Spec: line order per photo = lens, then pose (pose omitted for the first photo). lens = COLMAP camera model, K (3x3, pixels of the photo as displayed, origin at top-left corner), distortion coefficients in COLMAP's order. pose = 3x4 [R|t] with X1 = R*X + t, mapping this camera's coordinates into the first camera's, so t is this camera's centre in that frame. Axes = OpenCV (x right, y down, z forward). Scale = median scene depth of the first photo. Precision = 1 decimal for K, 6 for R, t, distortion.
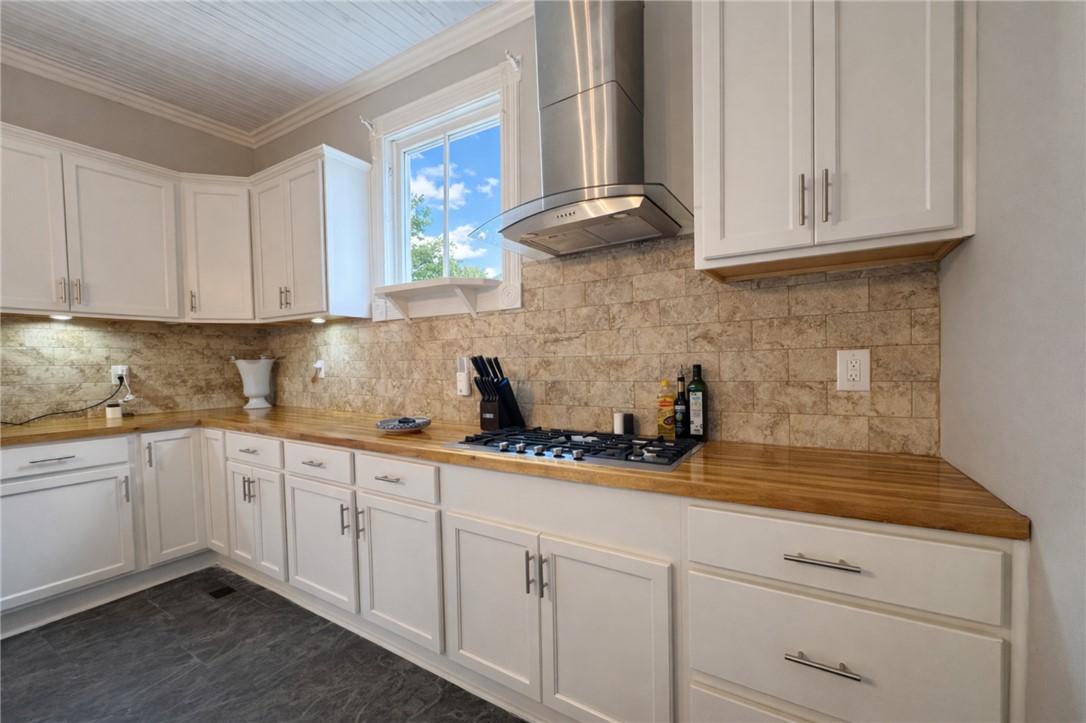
lens RADIAL K [[451.6, 0, 543.2], [0, 451.6, 365.1], [0, 0, 1]] dist [-0.003366, -0.000017]
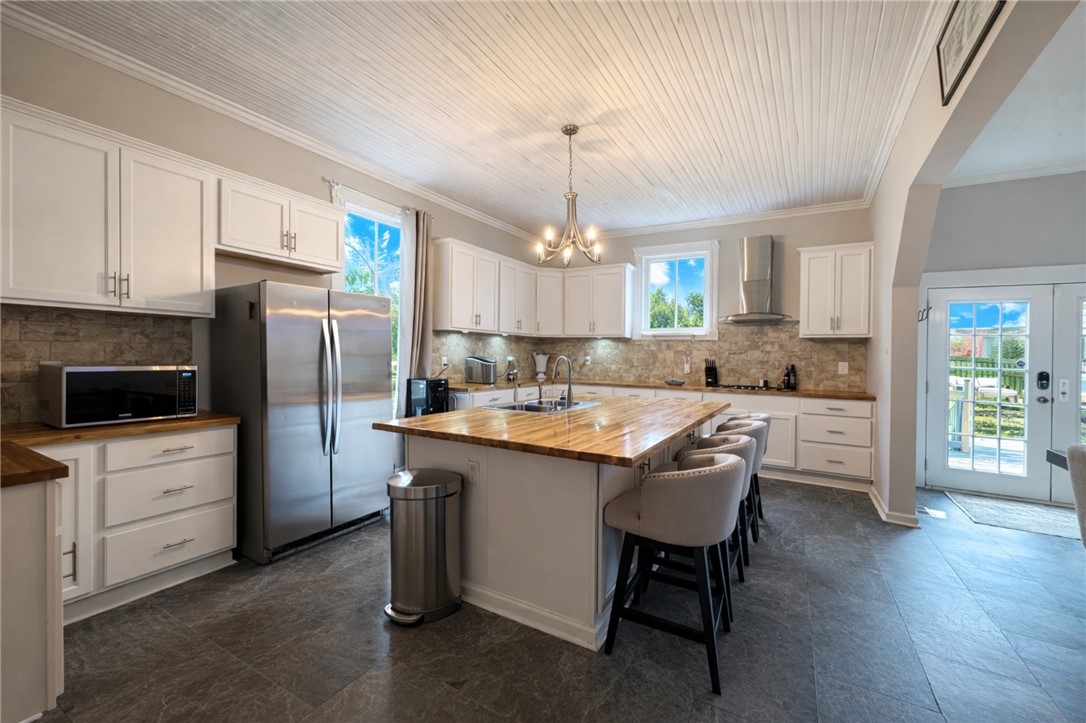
lens RADIAL K [[451.6, 0, 543.6], [0, 451.6, 356.5], [0, 0, 1]] dist [-0.003366, -0.000017]
pose [[0.999315, 0.030916, 0.020336, -1.190040], [-0.030942, 0.999521, 0.000964, -0.004504], [-0.020297, -0.001593, 0.999793, -1.704772]]
